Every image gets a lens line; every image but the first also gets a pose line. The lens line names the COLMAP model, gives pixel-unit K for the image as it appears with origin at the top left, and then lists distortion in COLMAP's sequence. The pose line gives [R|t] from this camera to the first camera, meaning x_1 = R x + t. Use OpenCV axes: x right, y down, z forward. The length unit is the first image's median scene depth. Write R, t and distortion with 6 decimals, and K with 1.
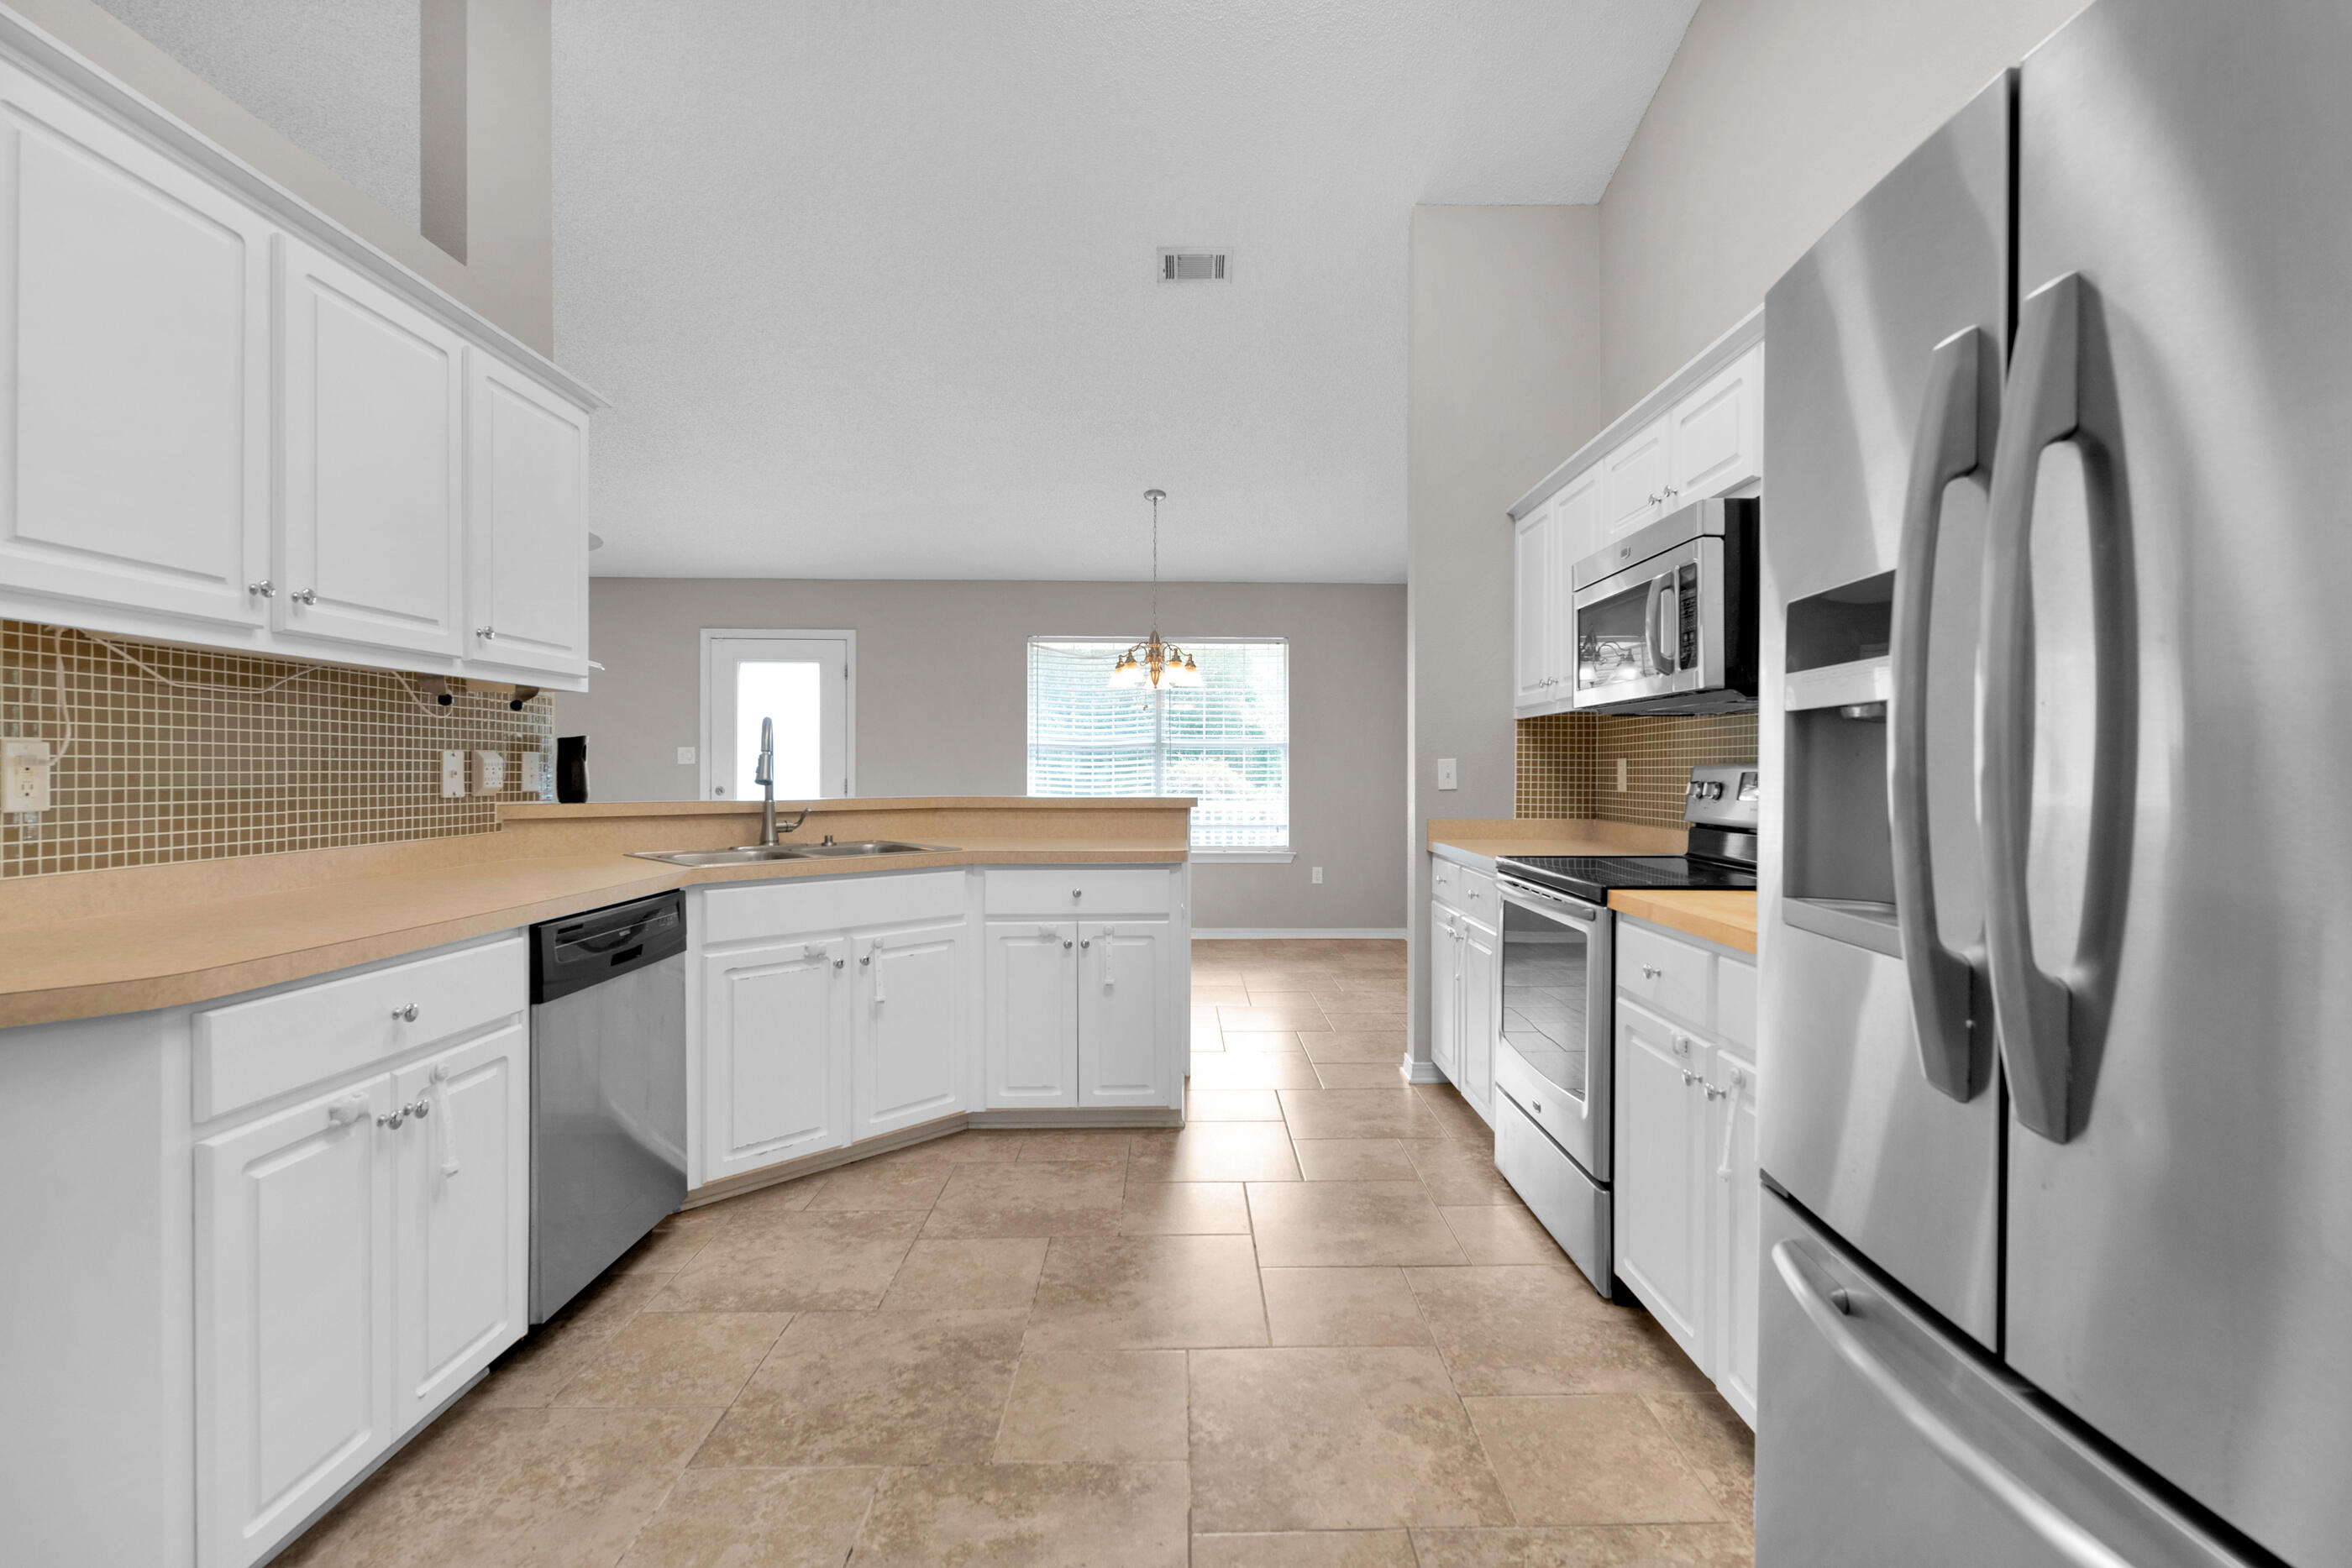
lens RADIAL K [[1039.2, 0, 1190.0], [0, 1039.2, 764.7], [0, 0, 1]] dist [0.003039, -0.000682]
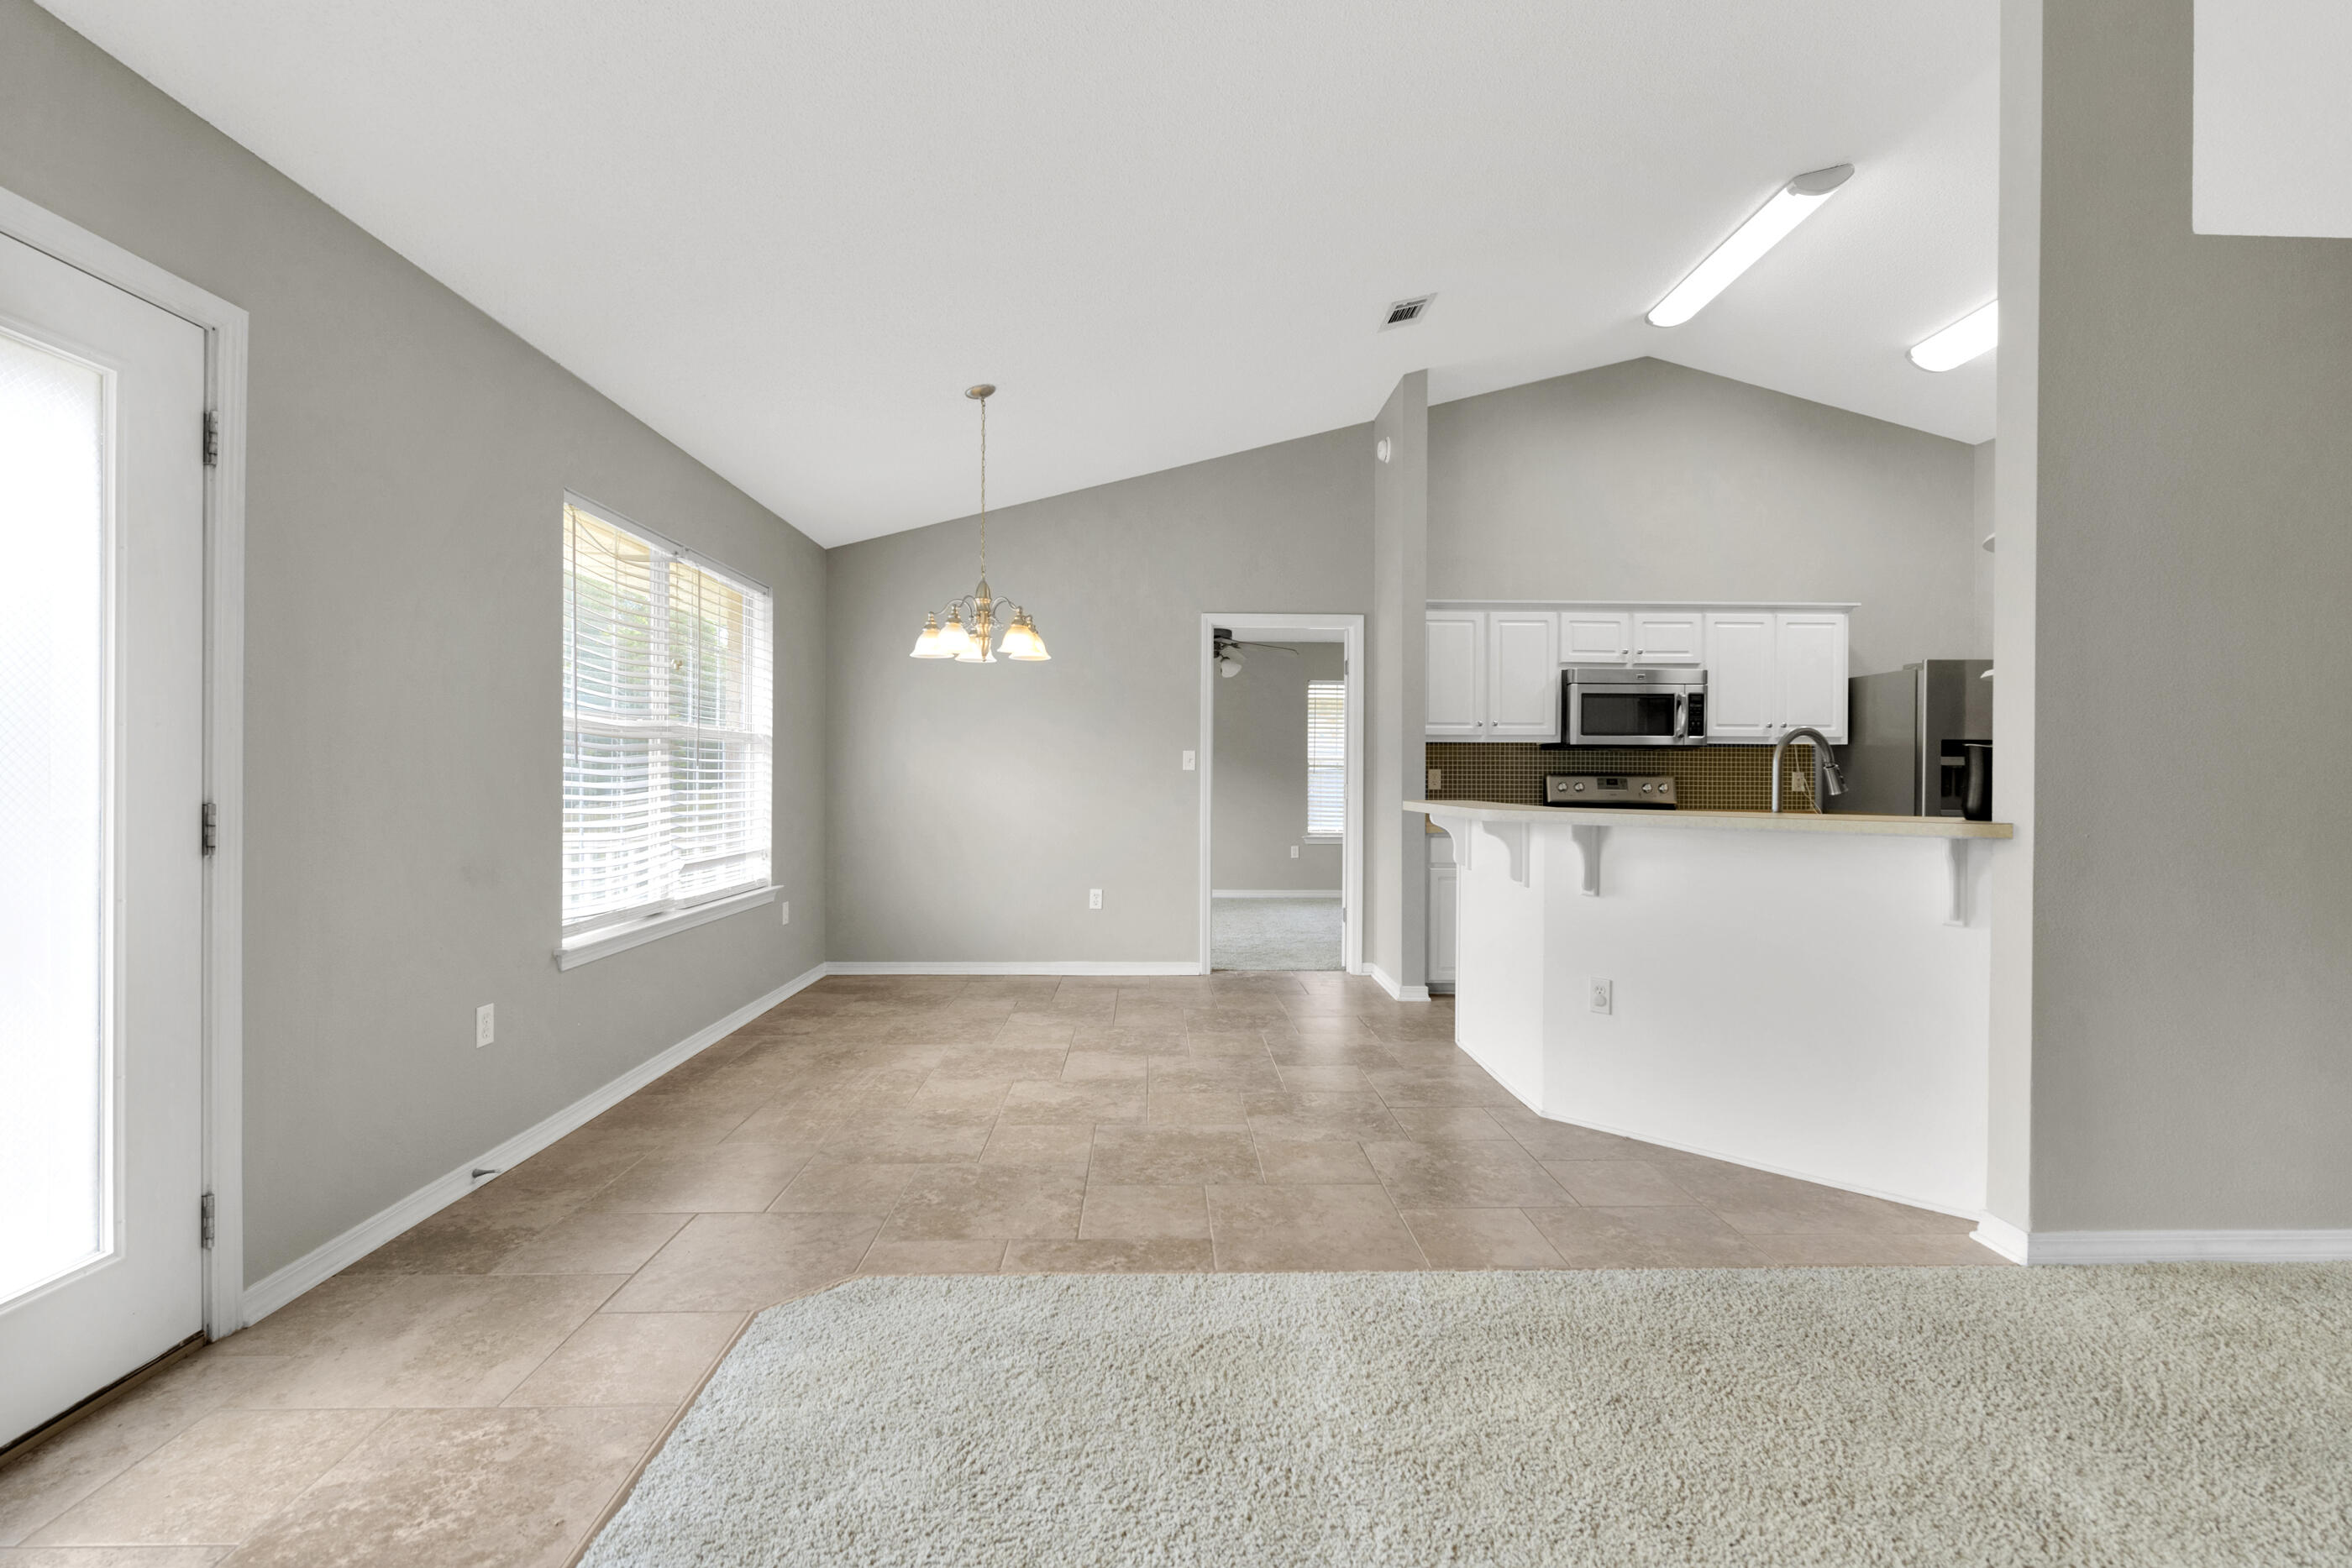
lens RADIAL K [[1019.2, 0, 1178.3], [0, 1019.2, 778.5], [0, 0, 1]] dist [0.001402, -0.000432]
pose [[-0.000813, -0.005044, 0.999987, -1.657778], [-0.009862, 0.999939, 0.005036, 0.005774], [-0.999951, -0.009858, -0.000863, 1.921714]]
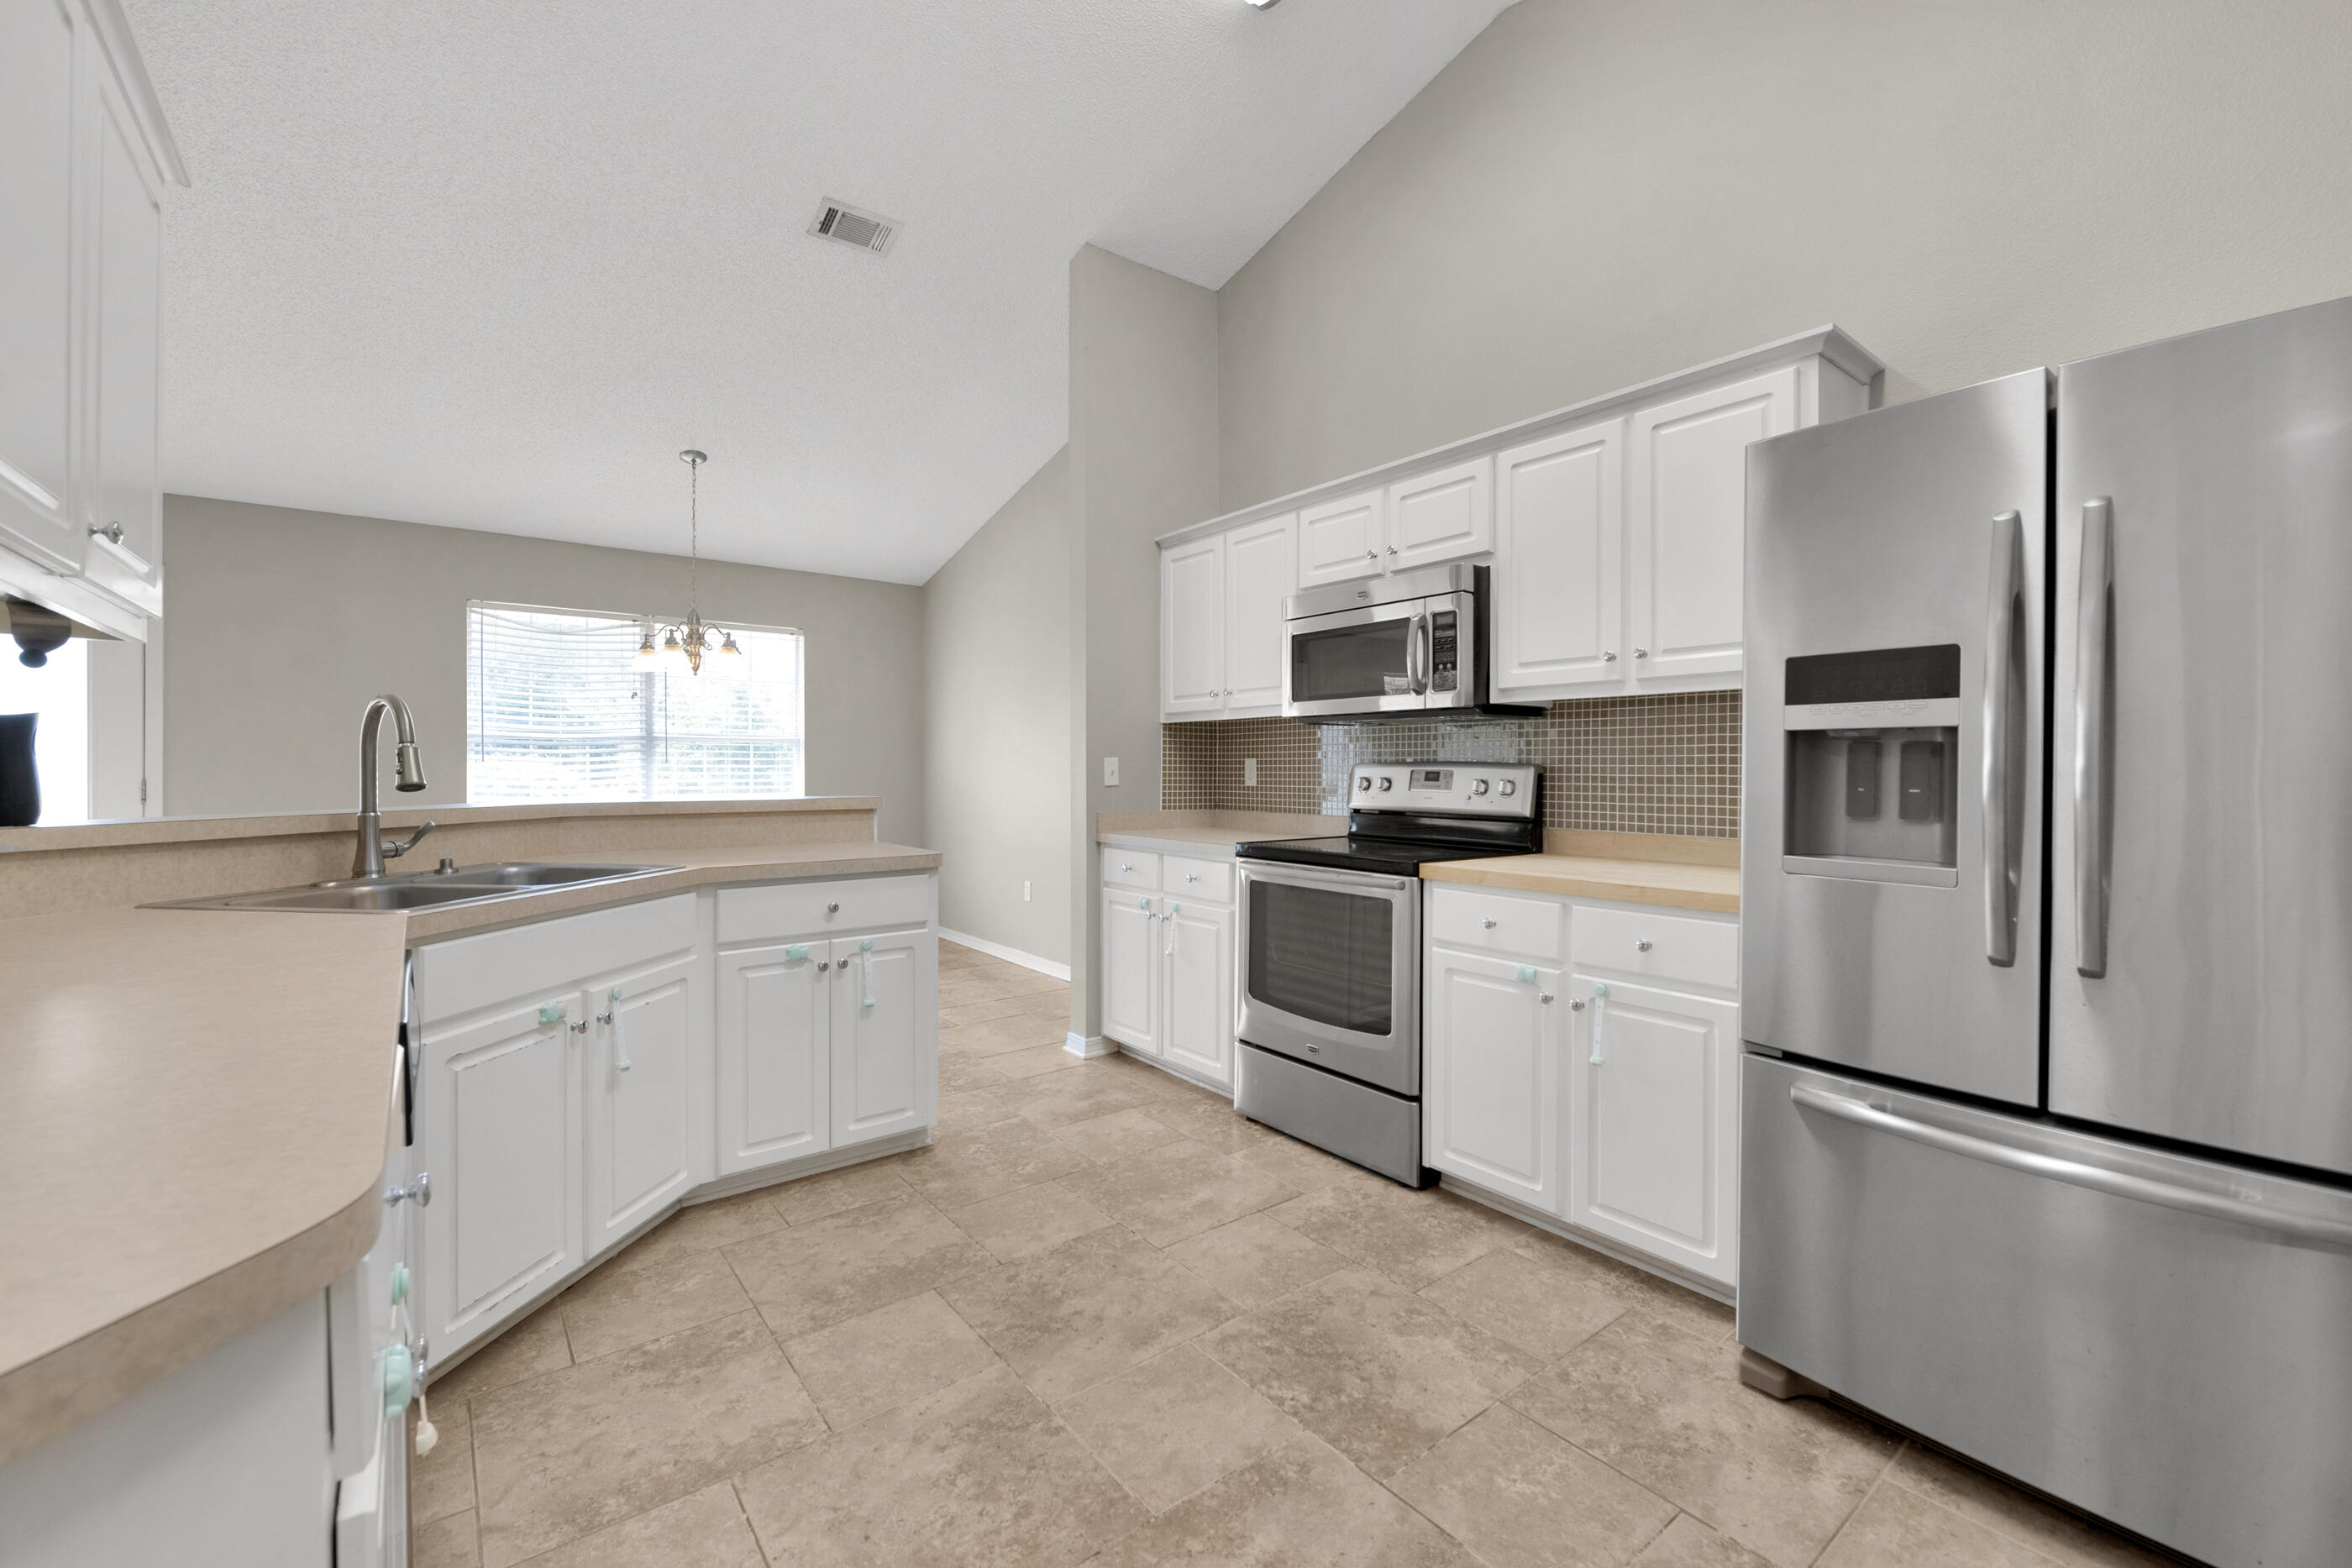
lens RADIAL K [[978.5, 0, 1173.0], [0, 978.5, 765.3], [0, 0, 1]] dist [0.002046, -0.004514]
pose [[0.799861, 0.001056, 0.600184, -0.463839], [-0.002874, 0.999994, 0.002070, -0.000273], [-0.600178, -0.003380, 0.799859, 0.195477]]
